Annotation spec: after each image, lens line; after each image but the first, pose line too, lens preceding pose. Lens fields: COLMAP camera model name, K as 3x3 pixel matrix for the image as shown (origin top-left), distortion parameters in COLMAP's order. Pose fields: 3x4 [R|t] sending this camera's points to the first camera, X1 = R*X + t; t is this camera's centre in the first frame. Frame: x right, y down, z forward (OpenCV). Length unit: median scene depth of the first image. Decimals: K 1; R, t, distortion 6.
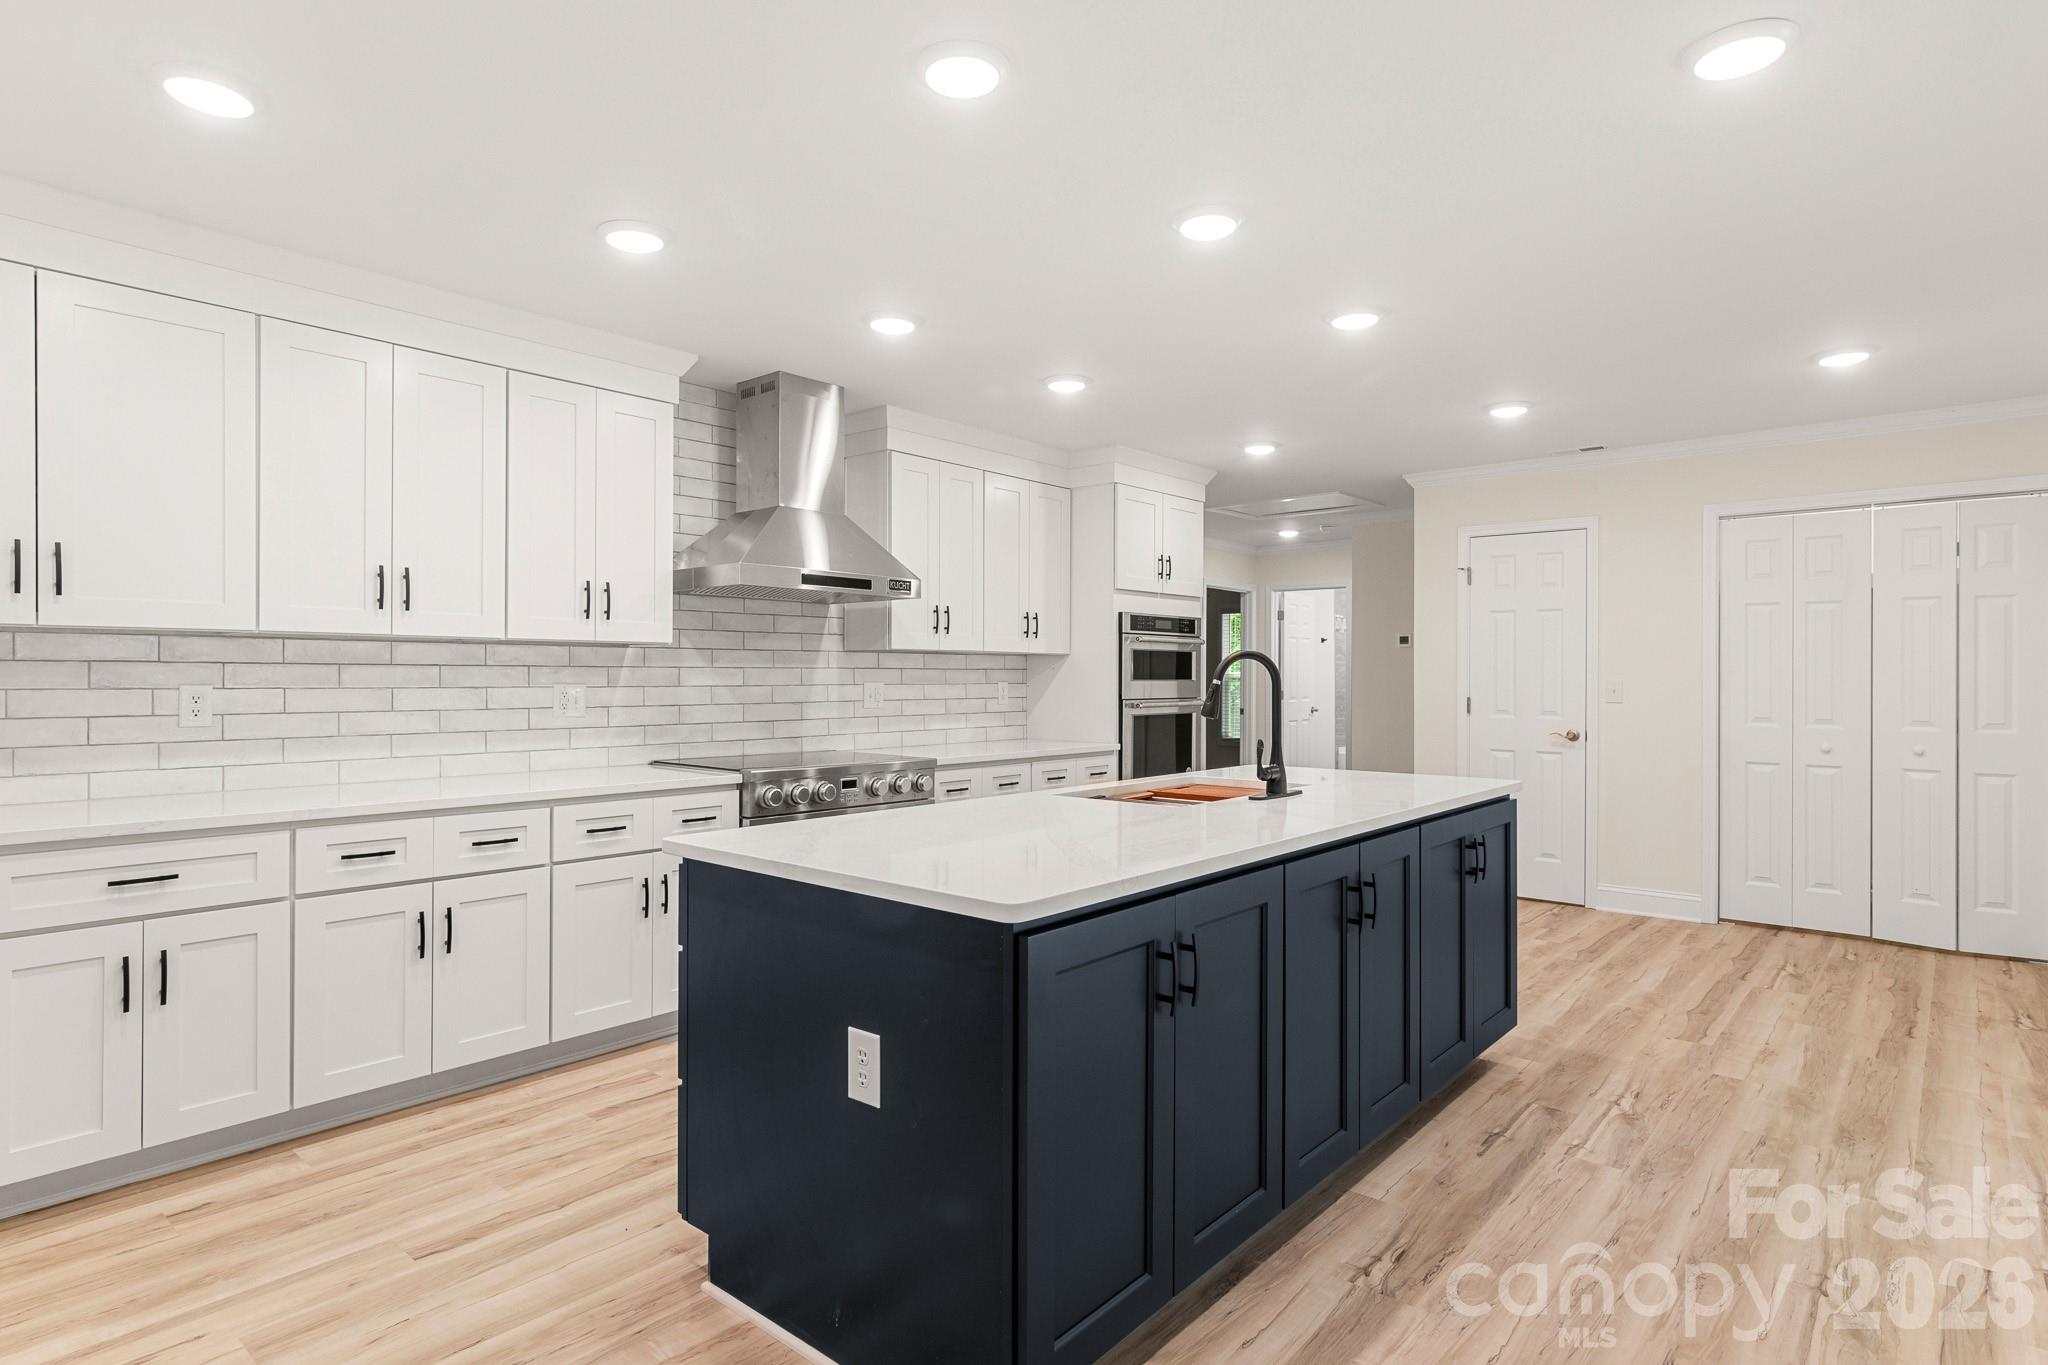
lens RADIAL K [[1079.6, 0, 1027.9], [0, 1079.6, 675.5], [0, 0, 1]] dist [-0.000418, 0.001545]
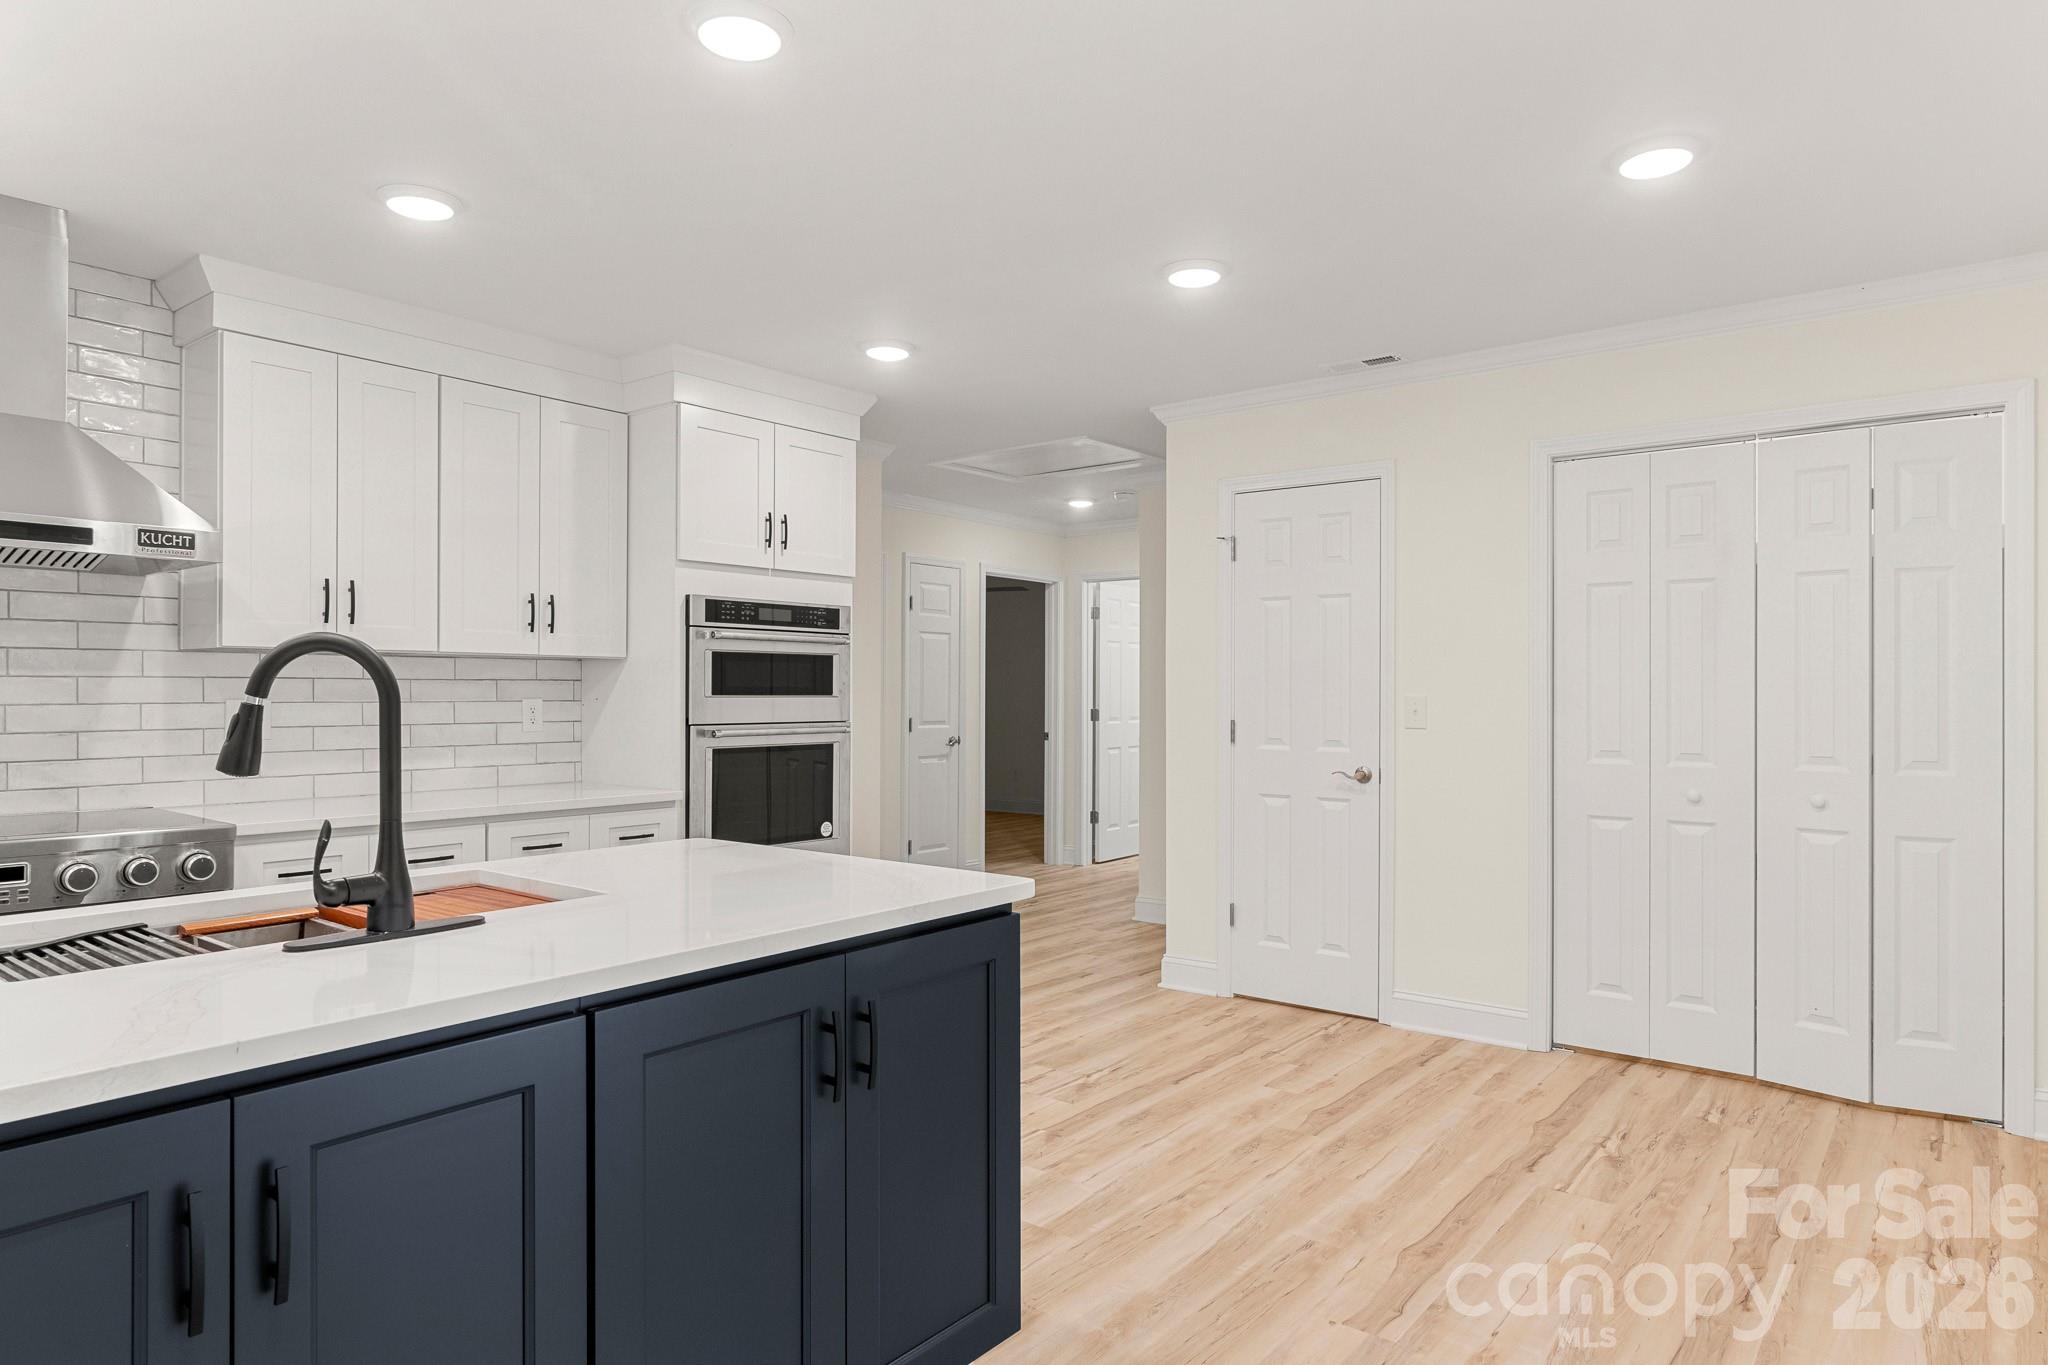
lens RADIAL K [[1196.2, 0, 1030.1], [0, 1196.2, 687.7], [0, 0, 1]] dist [-0.002761, -0.002548]
pose [[0.999164, -0.000018, 0.040879, 0.307677], [0.000132, 0.999996, -0.002781, 0.001416], [-0.040879, 0.002784, 0.999160, 0.282311]]
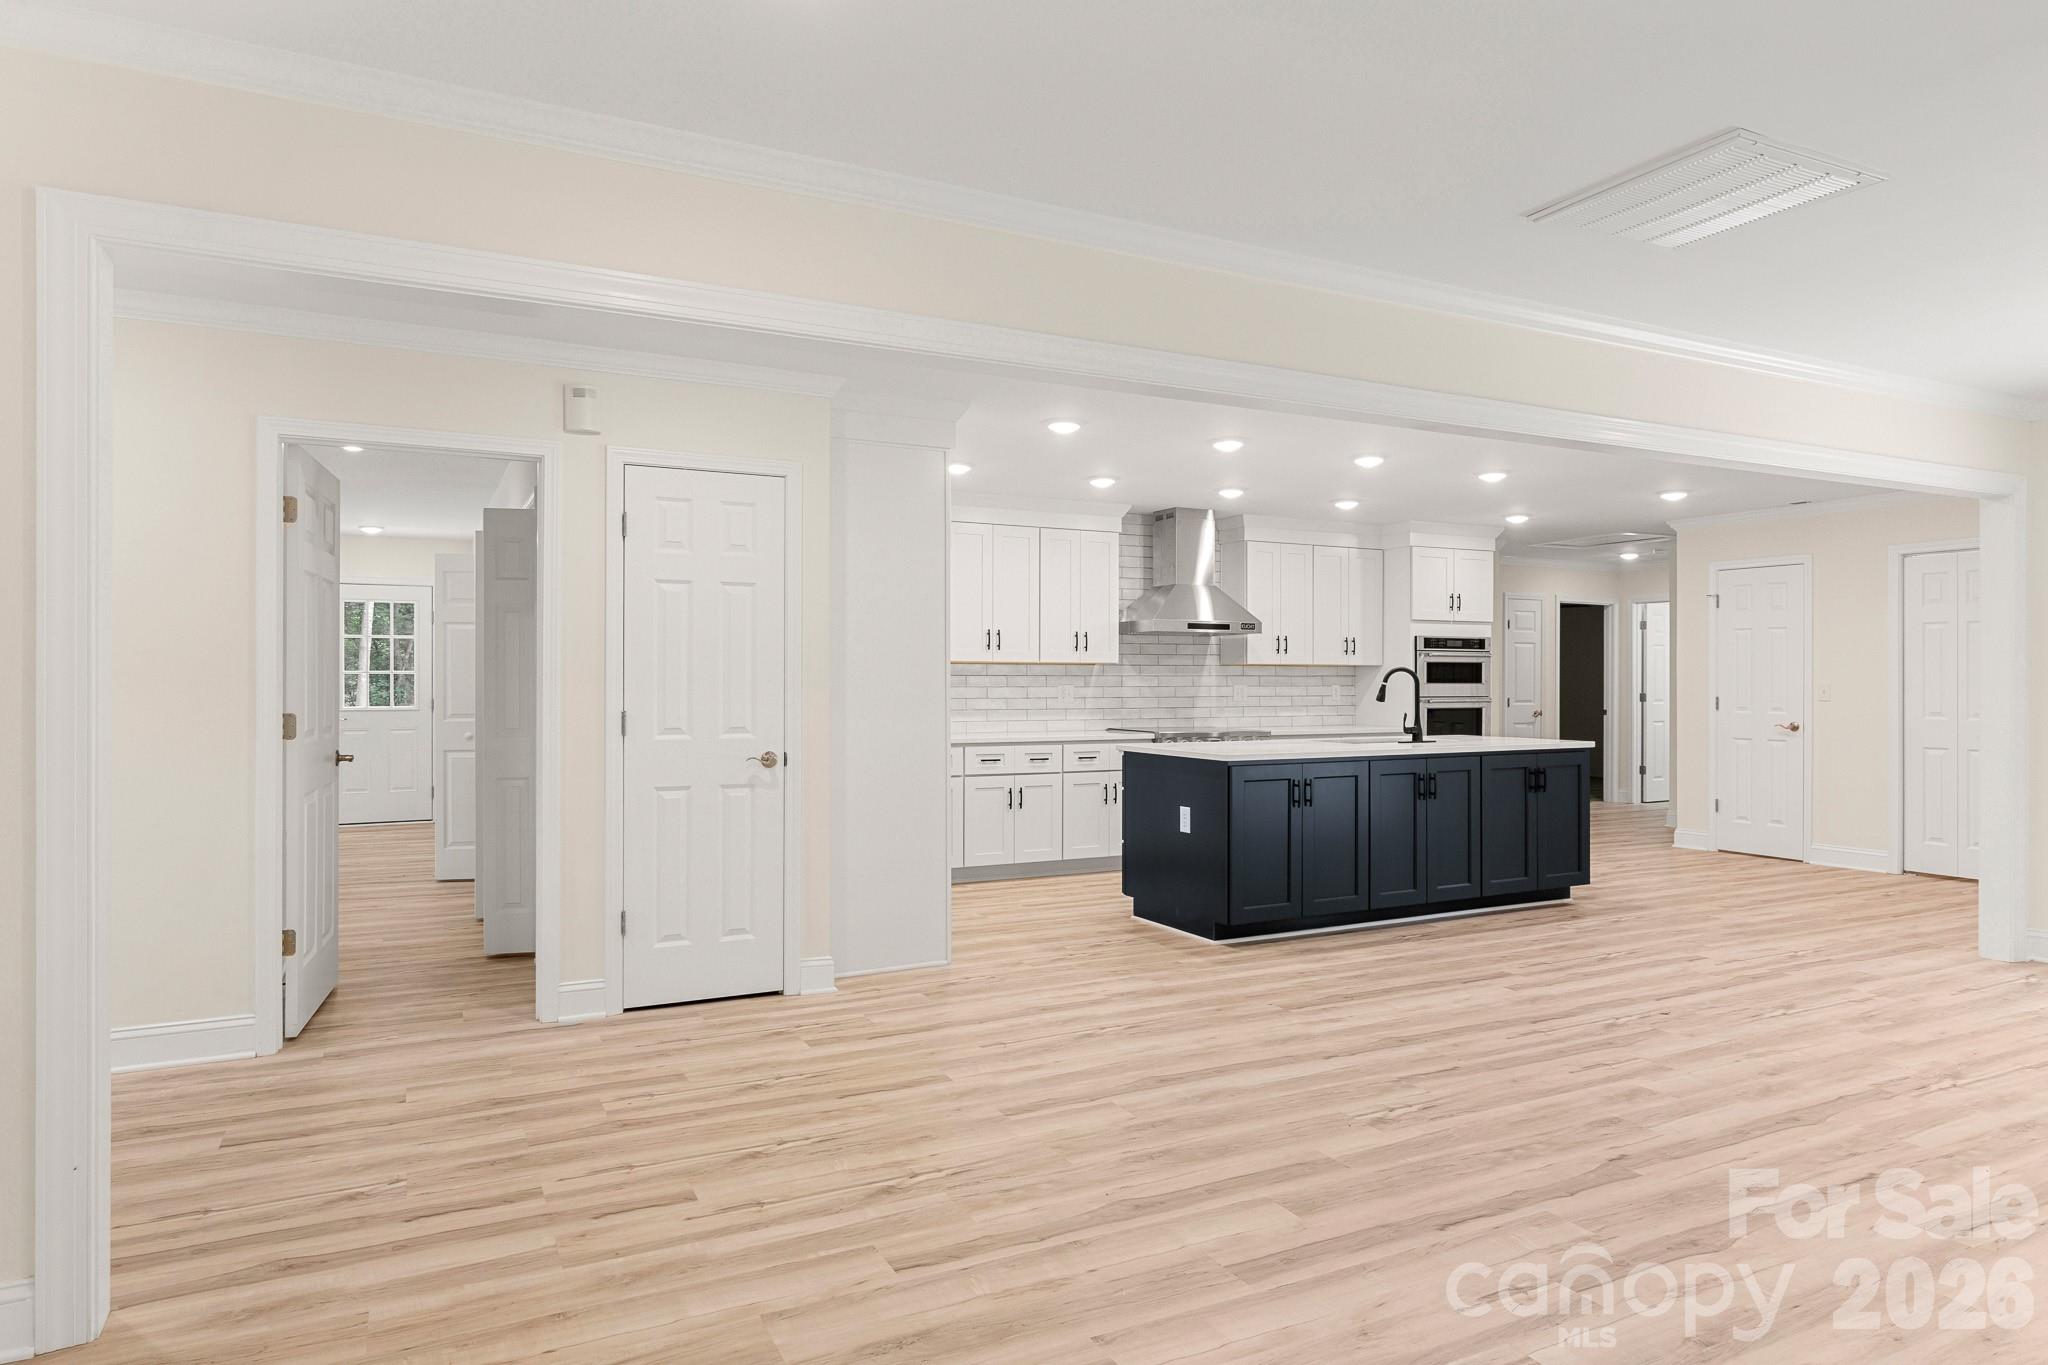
lens RADIAL K [[1234.6, 0, 1031.0], [0, 1234.6, 682.8], [0, 0, 1]] dist [0.002269, -0.000523]
pose [[0.926675, -0.000792, -0.375862, 0.261594], [0.001471, 0.999998, 0.001520, 0.000276], [0.375860, -0.001961, 0.926674, -0.813796]]
